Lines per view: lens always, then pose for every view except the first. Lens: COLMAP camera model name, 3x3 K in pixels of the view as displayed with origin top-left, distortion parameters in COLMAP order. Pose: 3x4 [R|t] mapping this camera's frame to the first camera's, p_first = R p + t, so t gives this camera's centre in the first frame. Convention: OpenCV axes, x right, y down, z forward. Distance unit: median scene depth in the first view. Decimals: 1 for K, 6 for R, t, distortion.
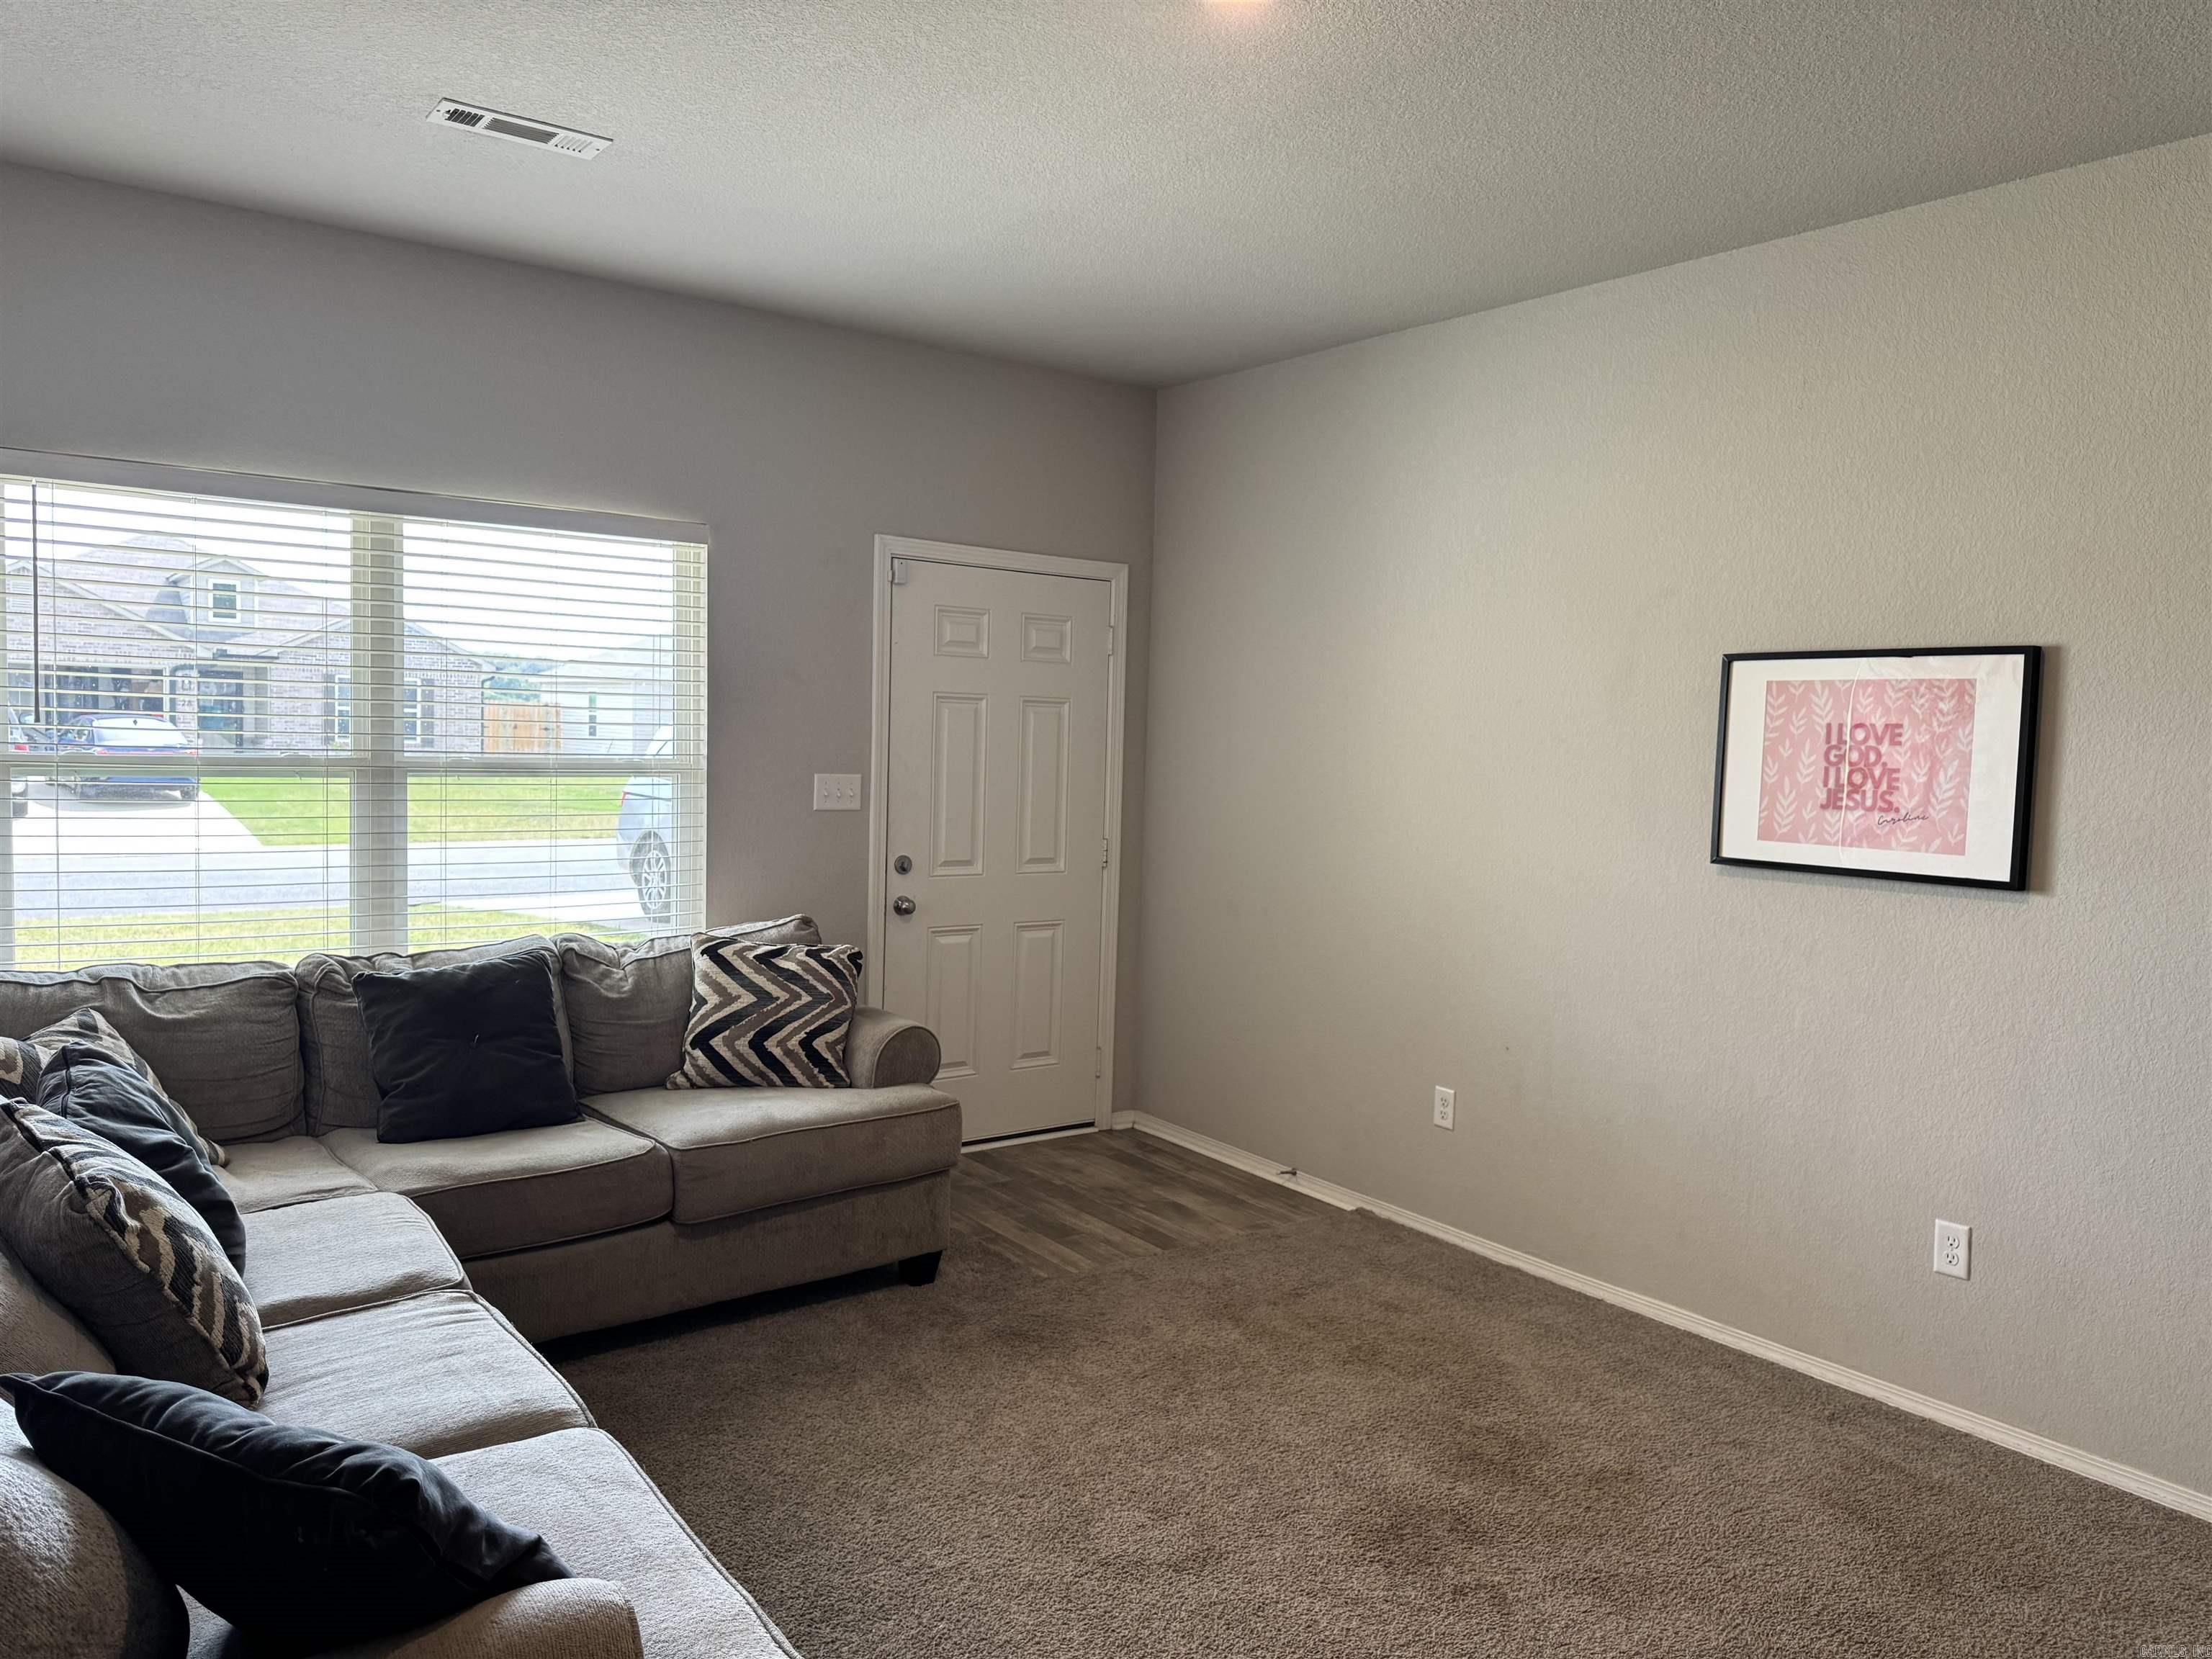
lens RADIAL K [[1562.2, 0, 1102.6], [0, 1562.2, 819.0], [0, 0, 1]] dist [0.075659, -0.056291]
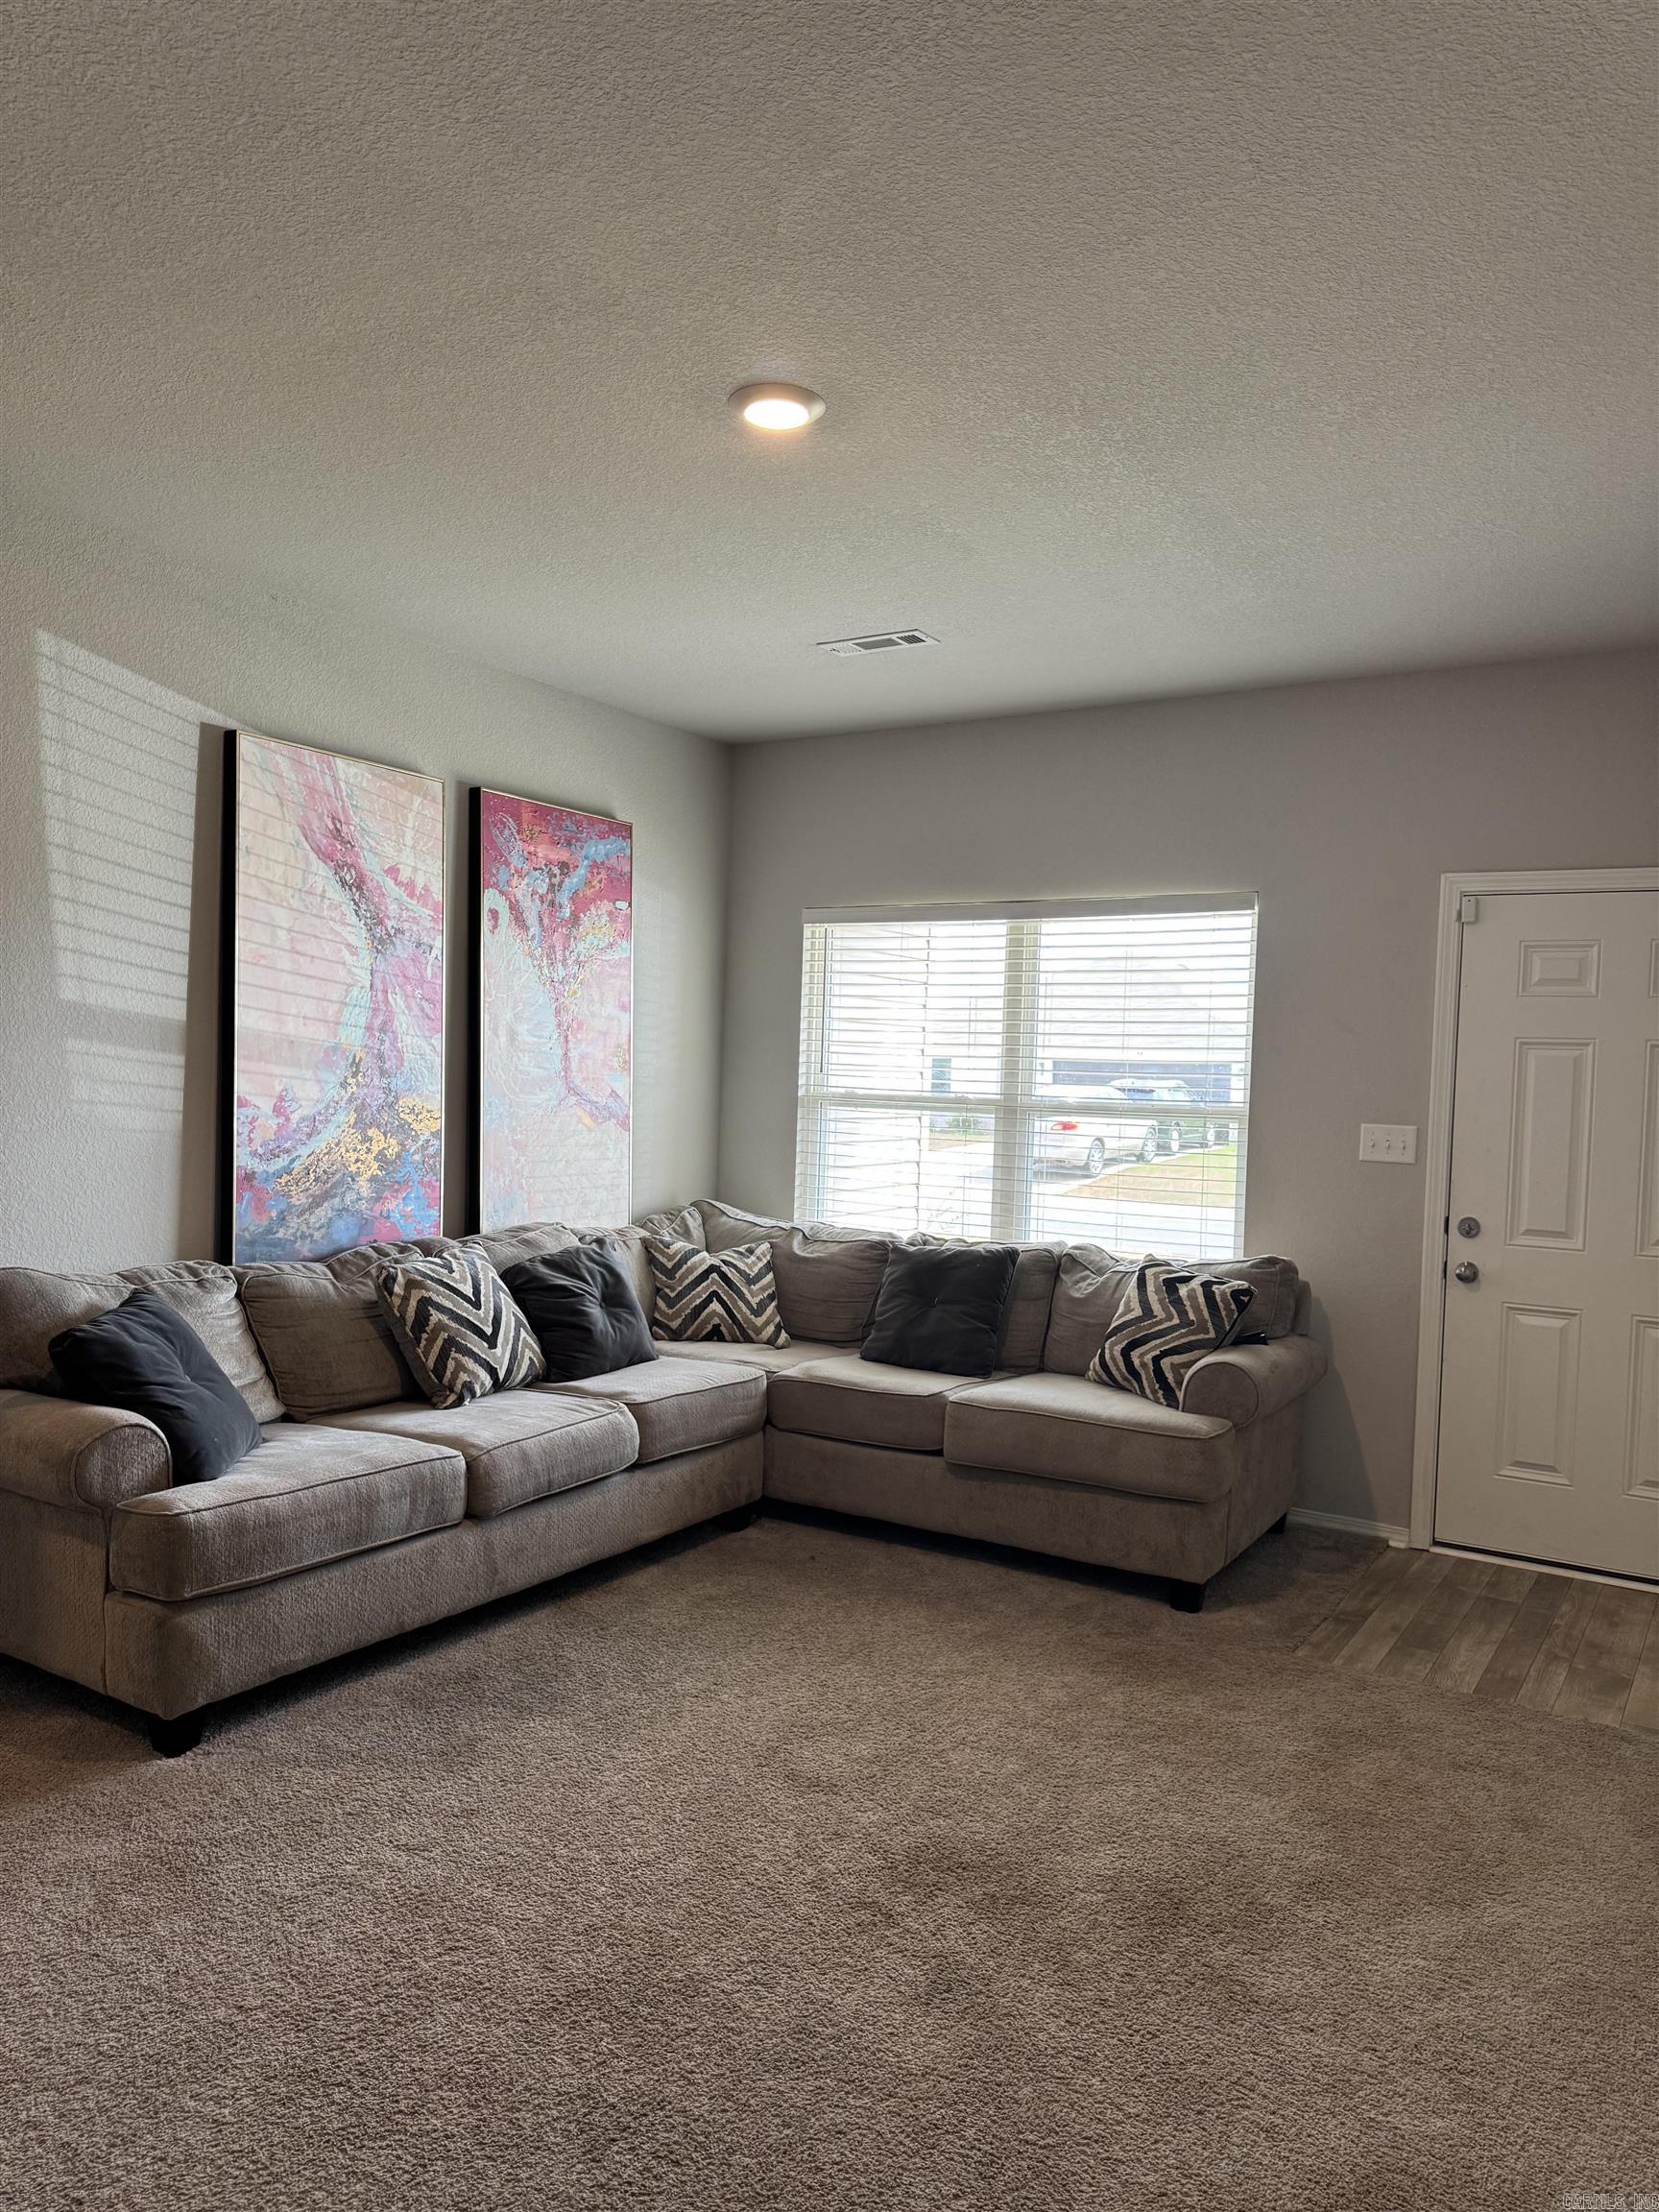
lens RADIAL K [[1557.6, 0, 823.7], [0, 1557.6, 1111.2], [0, 0, 1]] dist [0.095083, -0.089935]
pose [[0.373275, 0.005265, -0.927706, 0.726818], [-0.075904, 0.996805, -0.024884, 0.016217], [0.924610, 0.079705, 0.372482, 0.369590]]
